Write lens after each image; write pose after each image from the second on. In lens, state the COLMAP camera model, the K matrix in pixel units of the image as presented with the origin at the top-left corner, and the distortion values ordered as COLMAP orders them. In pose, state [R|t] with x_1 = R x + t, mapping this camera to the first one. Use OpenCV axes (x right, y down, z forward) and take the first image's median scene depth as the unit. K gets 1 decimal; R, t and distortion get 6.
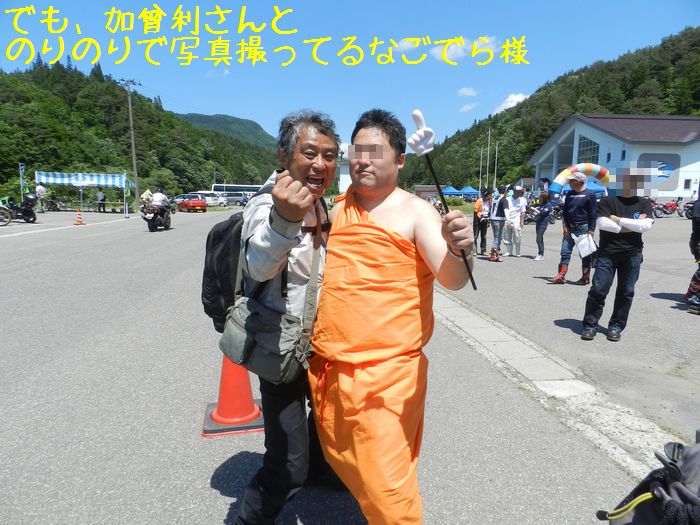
lens RADIAL K [[470.5, 0, 346.1], [0, 470.5, 263.2], [0, 0, 1]] dist [0.025755, -0.014057]
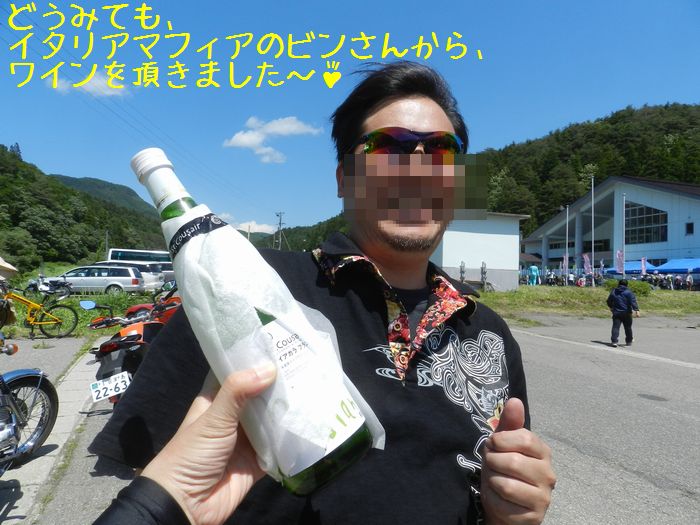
lens RADIAL K [[470.5, 0, 348.8], [0, 470.5, 262.8], [0, 0, 1]] dist [0.025755, -0.014057]
pose [[0.968015, 0.021578, 0.249962, -0.147313], [0.016705, 0.988541, -0.150026, -0.053502], [-0.250335, 0.149403, 0.956562, 0.354068]]
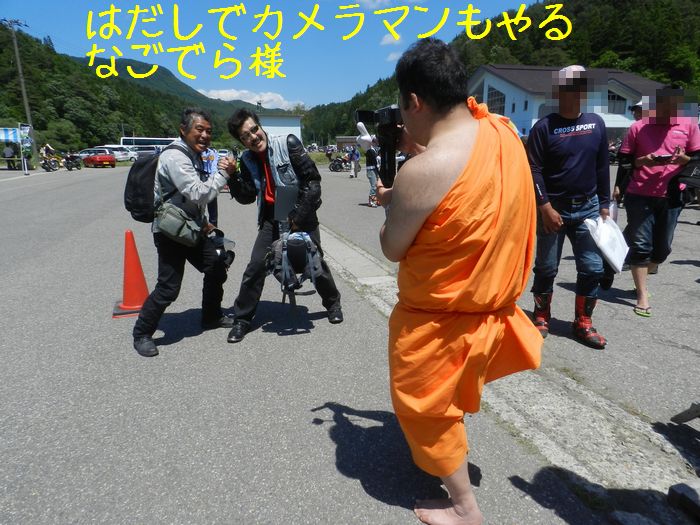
lens RADIAL K [[470.5, 0, 345.1], [0, 470.5, 264.9], [0, 0, 1]] dist [0.025755, -0.014057]
pose [[0.988003, -0.050977, 0.145776, 0.006950], [0.035925, 0.993920, 0.104081, 0.002718], [-0.150195, -0.097595, 0.983828, -0.018358]]
